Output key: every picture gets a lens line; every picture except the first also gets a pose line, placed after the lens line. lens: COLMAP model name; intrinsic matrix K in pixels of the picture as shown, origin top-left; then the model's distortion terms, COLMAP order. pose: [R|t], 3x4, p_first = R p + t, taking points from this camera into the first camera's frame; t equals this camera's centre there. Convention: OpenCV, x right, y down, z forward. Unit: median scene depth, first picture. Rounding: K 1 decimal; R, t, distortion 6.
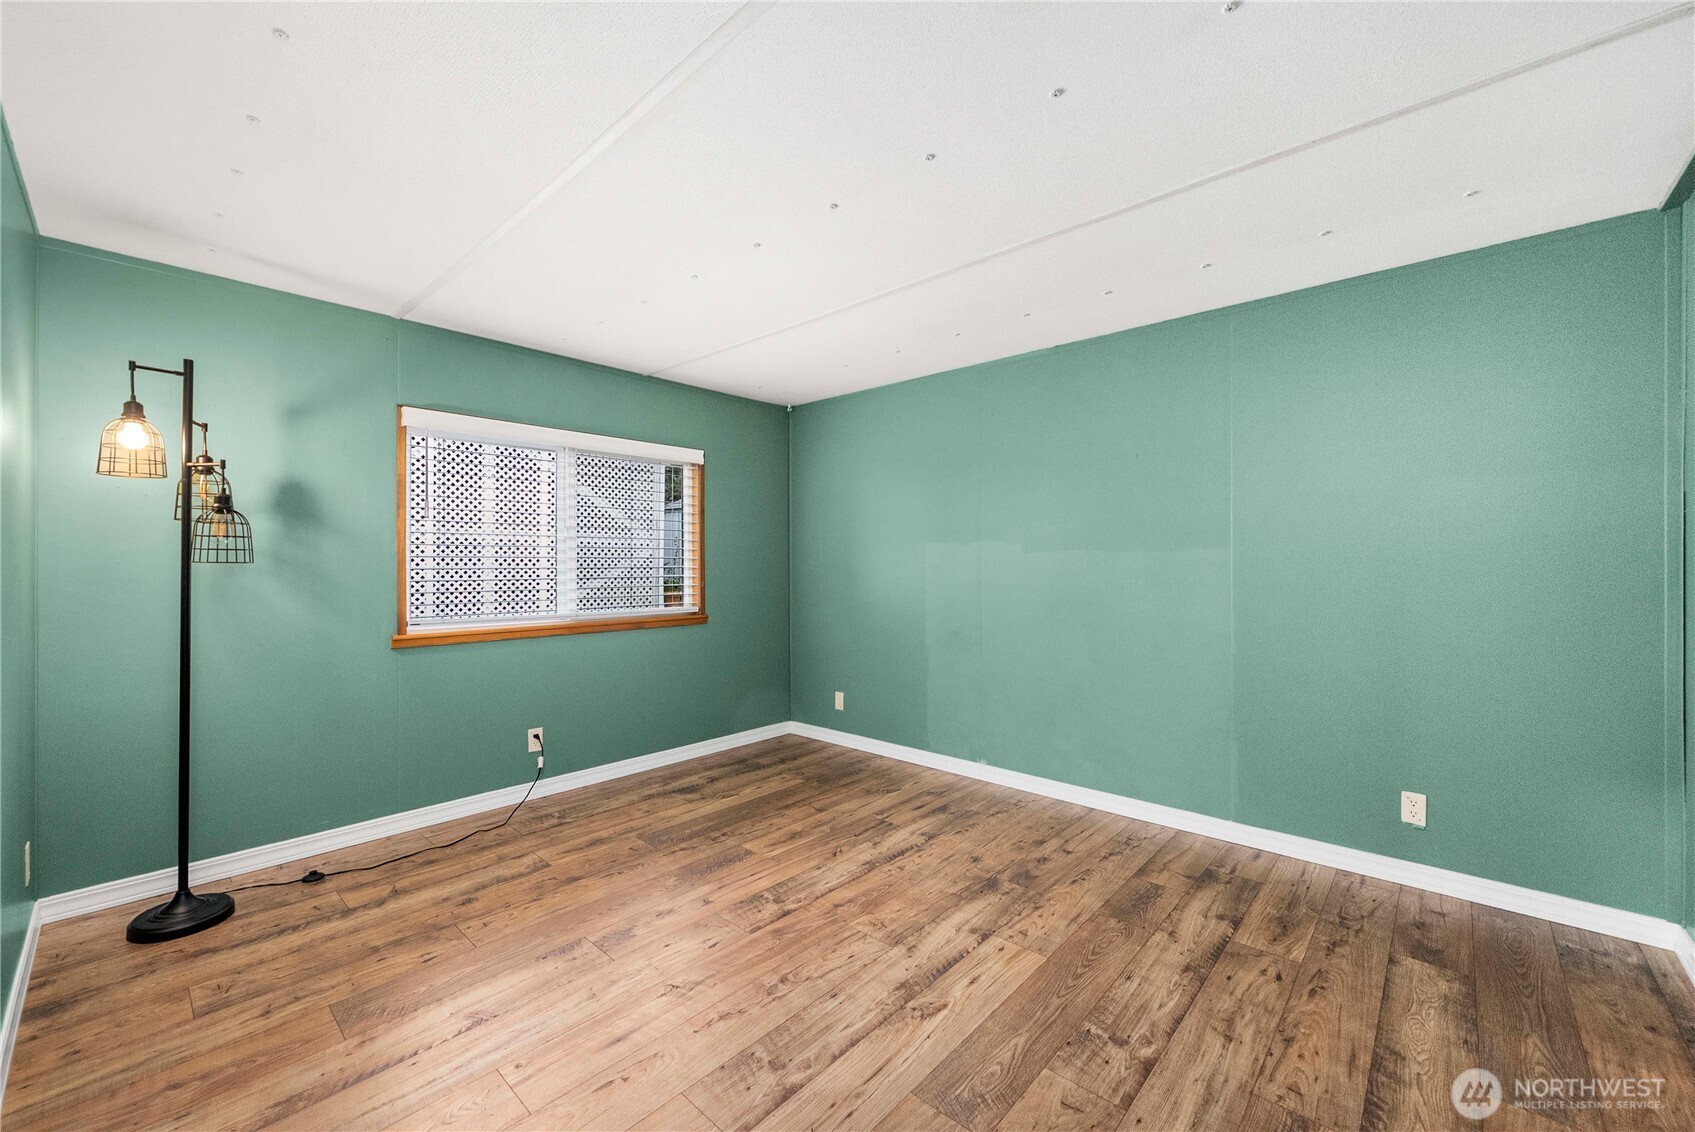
lens RADIAL K [[674.5, 0, 847.5], [0, 674.5, 566.0], [0, 0, 1]] dist [-0.003053, -0.000190]
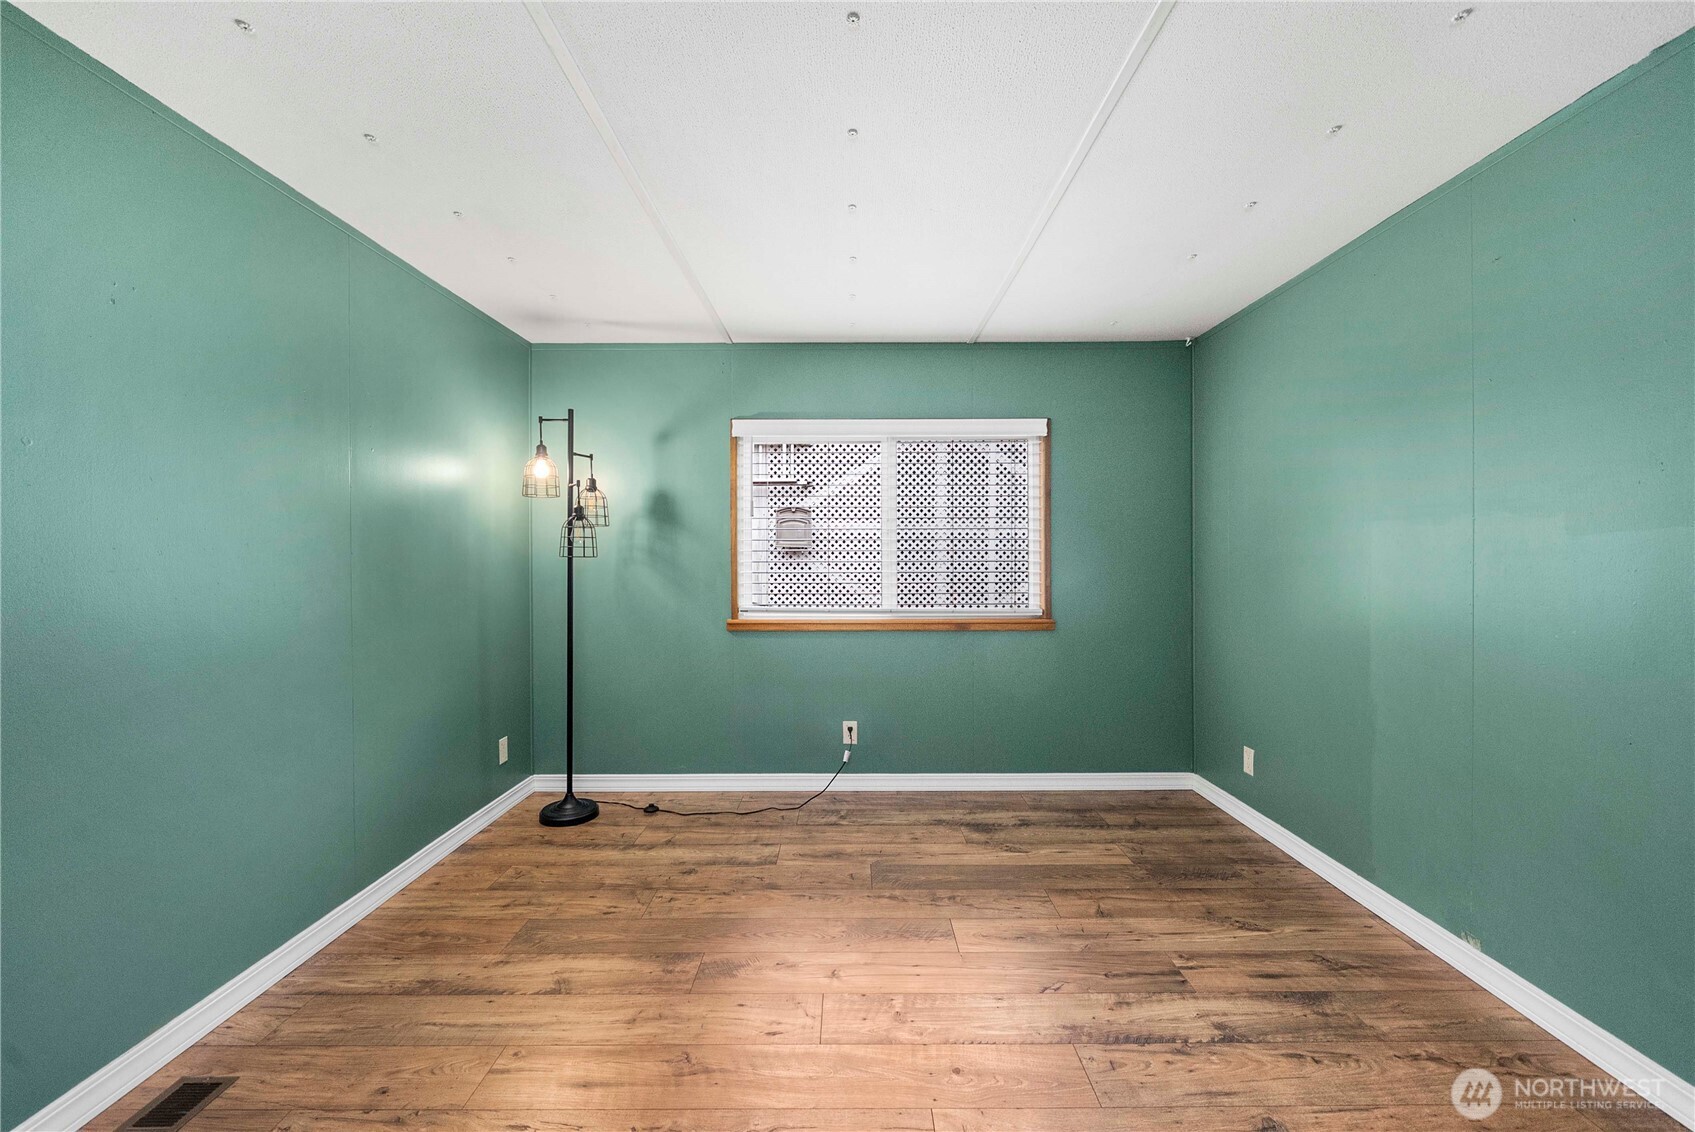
lens RADIAL K [[674.5, 0, 847.5], [0, 674.5, 566.0], [0, 0, 1]] dist [-0.003053, -0.000190]
pose [[0.669840, 0.010702, -0.742428, 0.305219], [-0.001347, 0.999912, 0.013198, -0.003628], [0.742504, -0.007840, 0.669796, 0.359880]]
